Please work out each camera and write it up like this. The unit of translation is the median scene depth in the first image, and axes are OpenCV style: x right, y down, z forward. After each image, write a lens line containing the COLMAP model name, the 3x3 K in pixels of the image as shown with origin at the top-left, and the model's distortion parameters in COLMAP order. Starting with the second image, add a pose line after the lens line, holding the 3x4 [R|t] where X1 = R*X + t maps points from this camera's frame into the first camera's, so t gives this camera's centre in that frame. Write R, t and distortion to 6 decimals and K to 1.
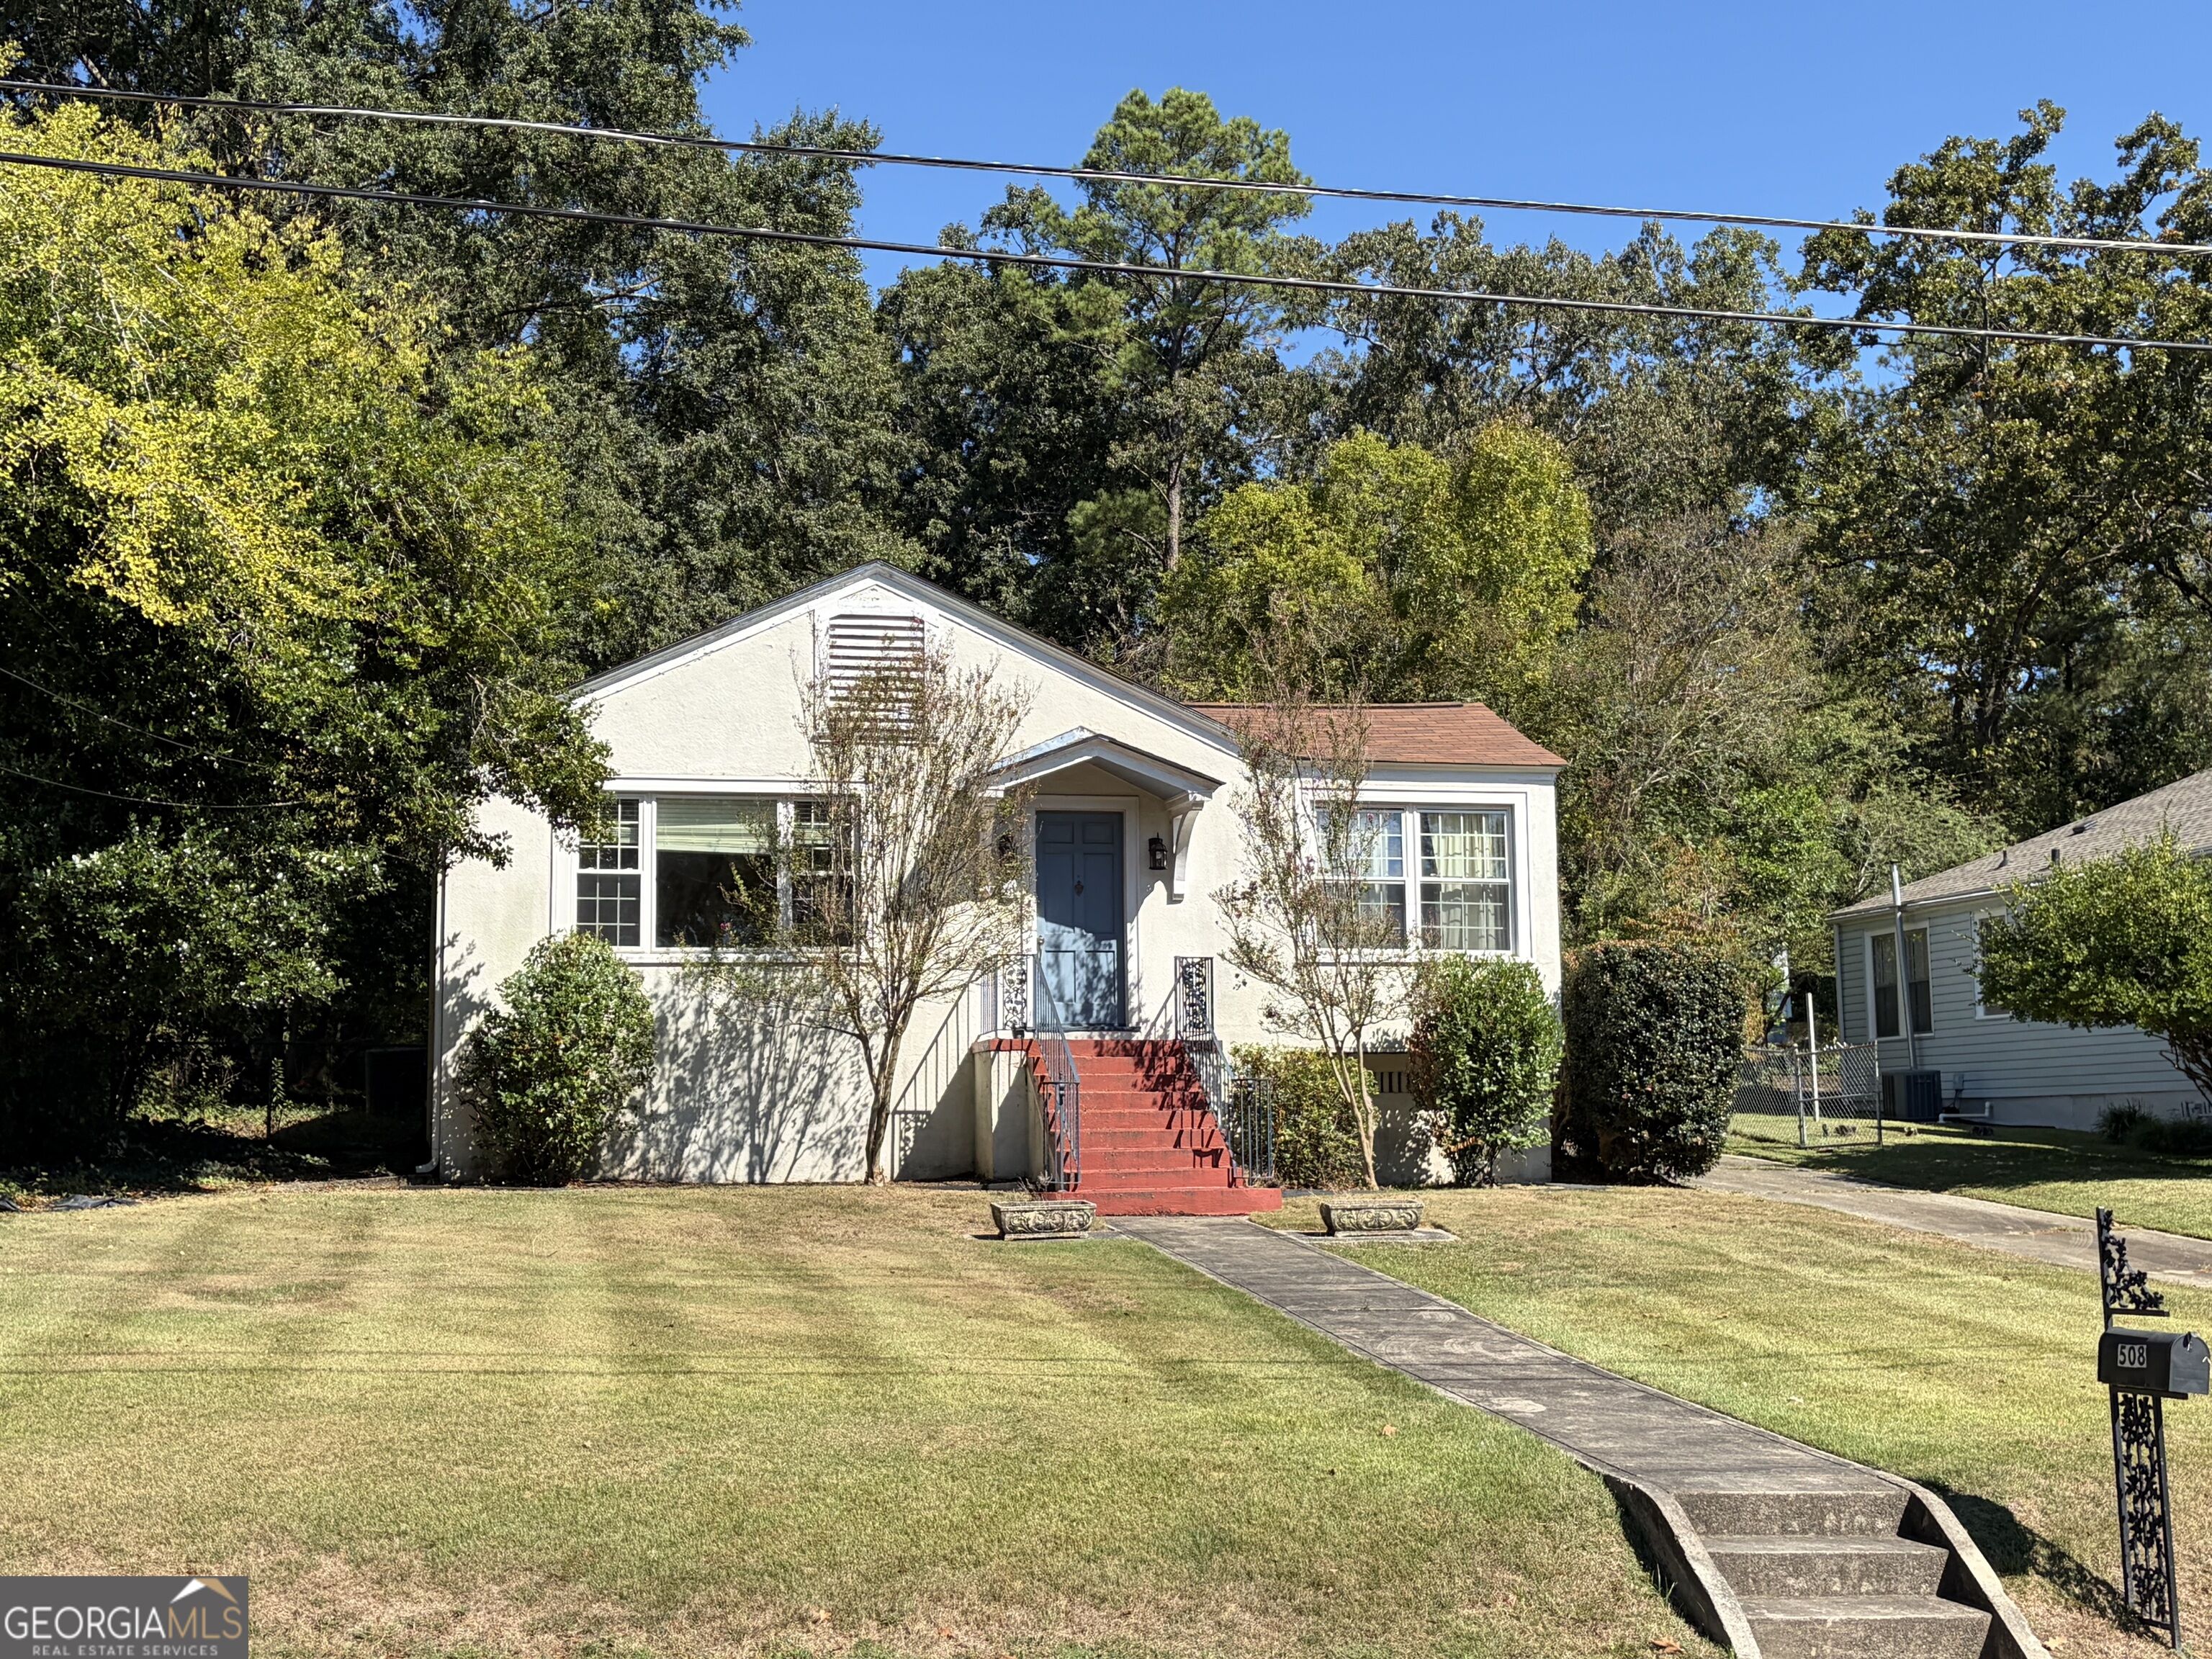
lens RADIAL K [[2496.3, 0, 1095.8], [0, 2496.3, 845.4], [0, 0, 1]] dist [0.094113, 0.000000]
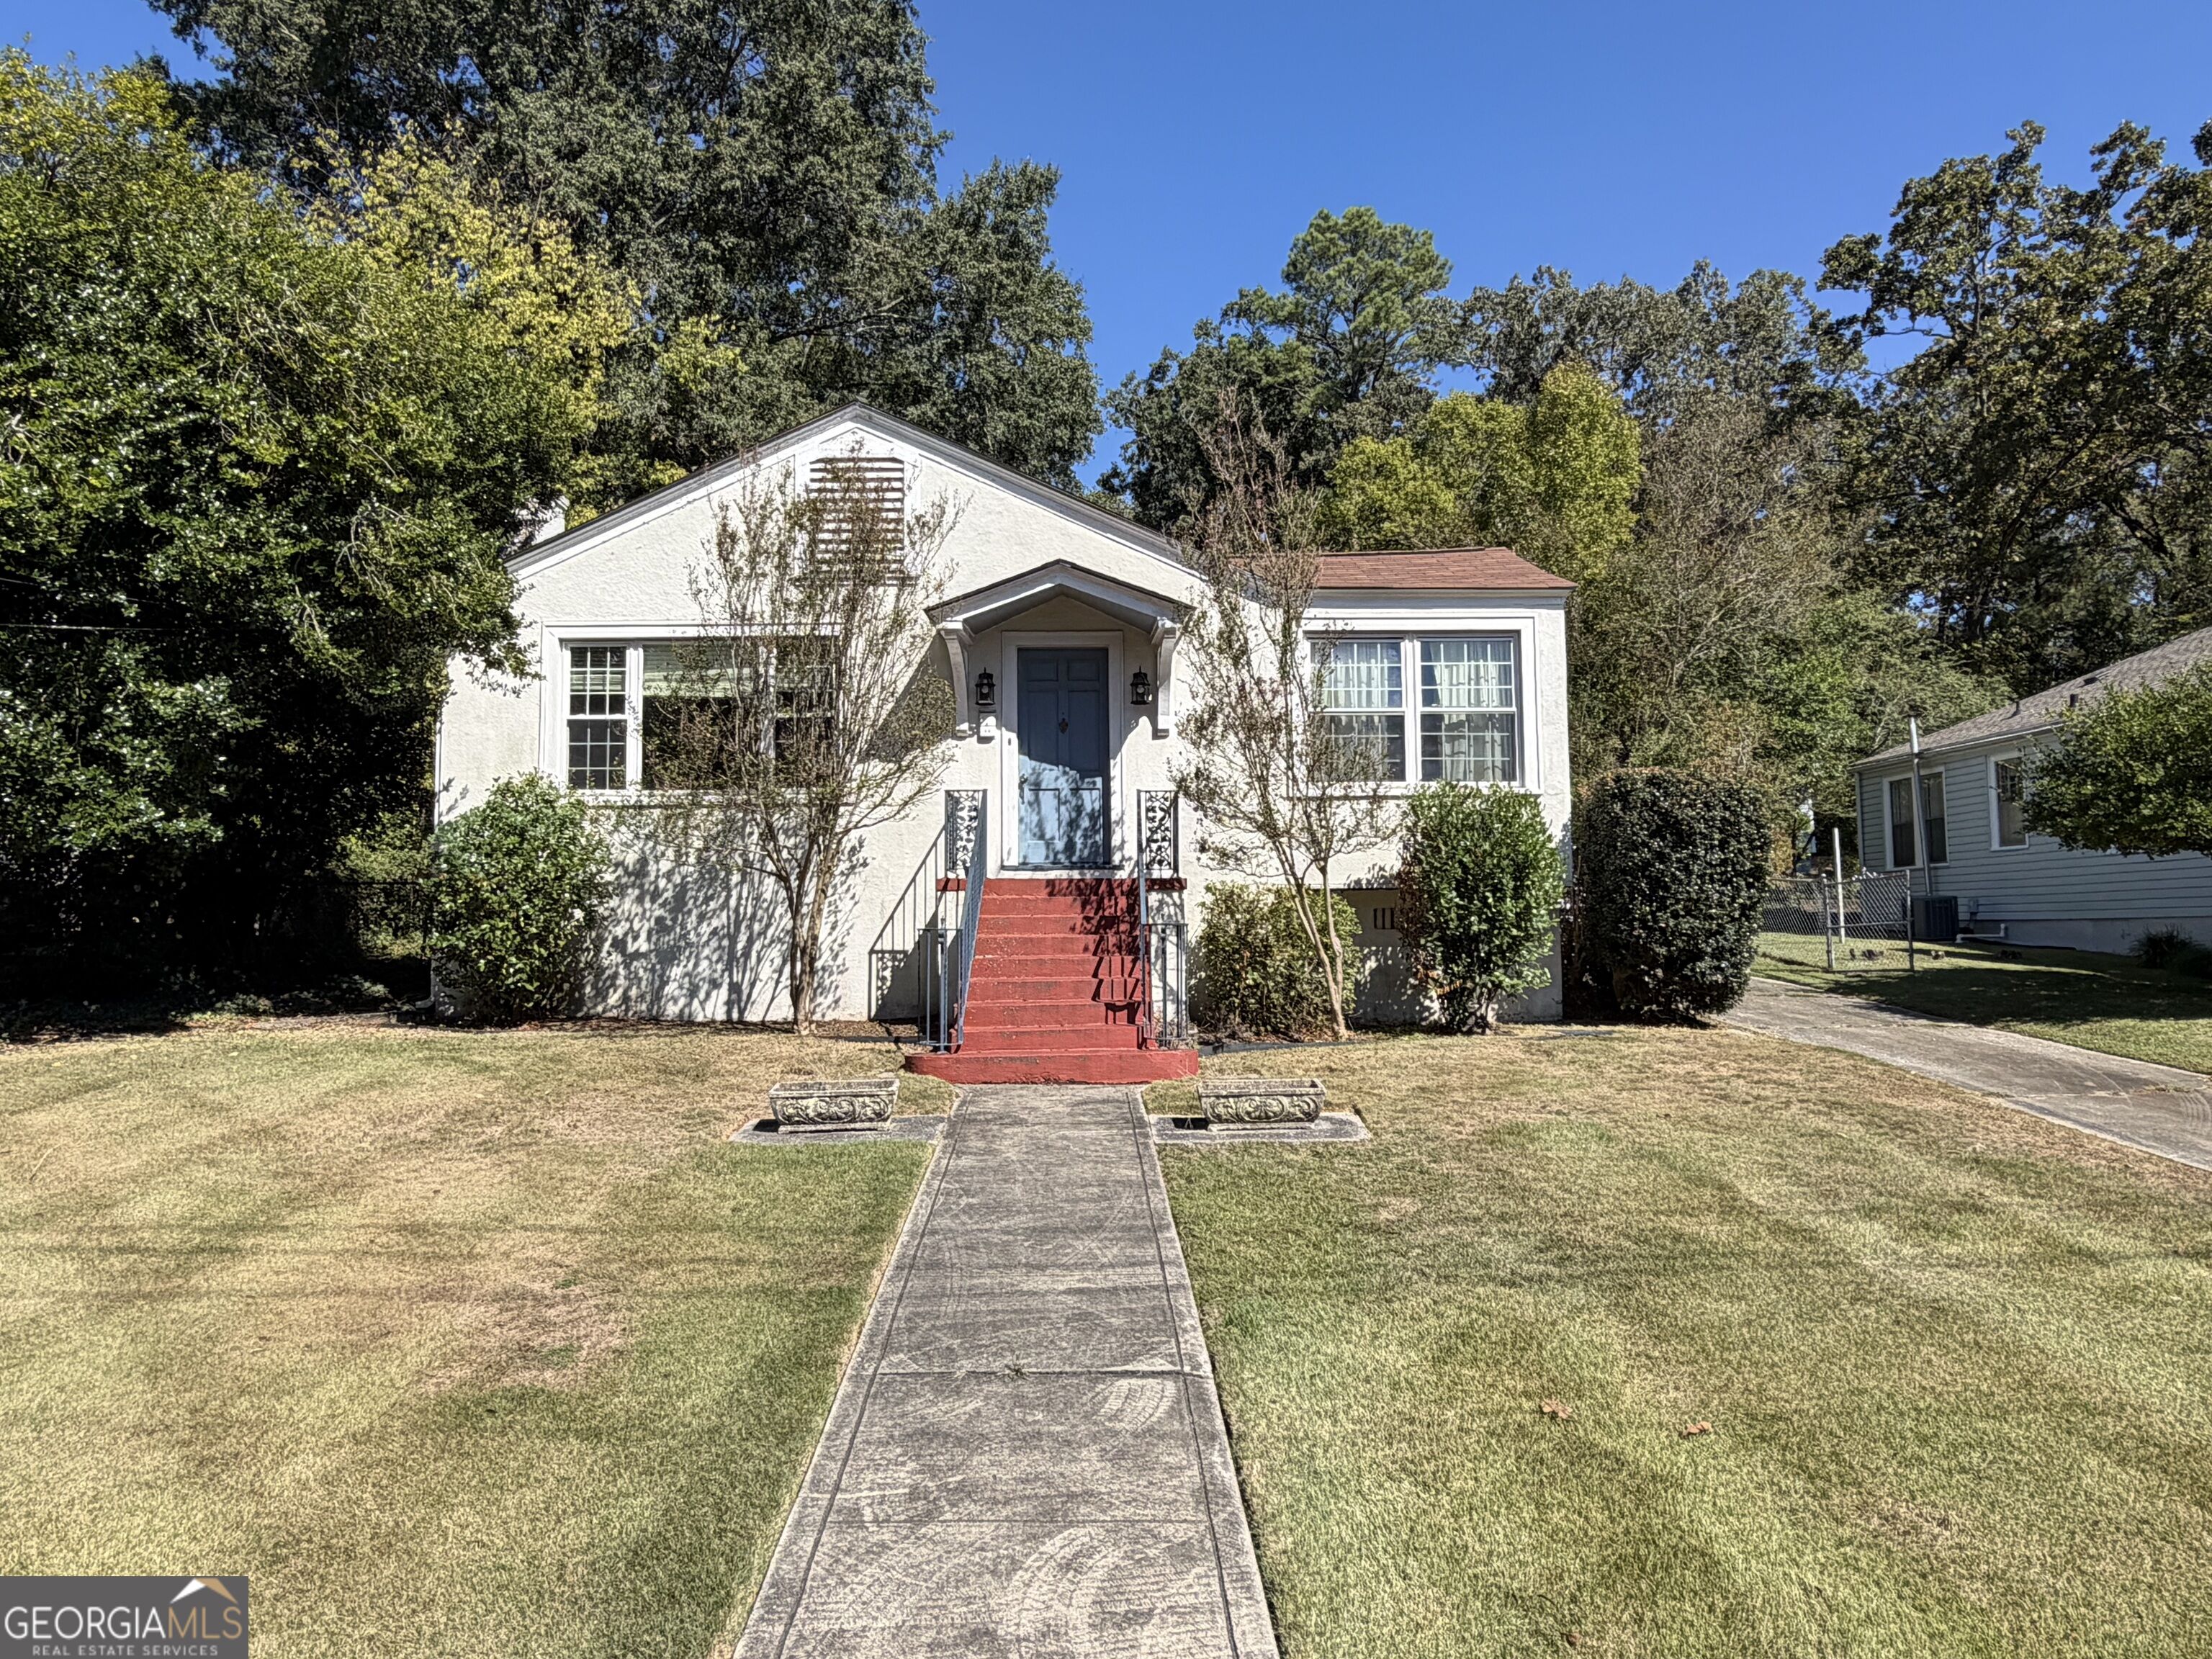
lens RADIAL K [[1513.8, 0, 1092.1], [0, 1513.8, 827.3], [0, 0, 1]] dist [-0.012014, 0.041688]
pose [[0.984806, -0.012756, -0.173189, 0.104369], [0.020752, 0.998797, 0.044440, 0.029949], [0.172414, -0.047358, 0.983885, 0.393852]]
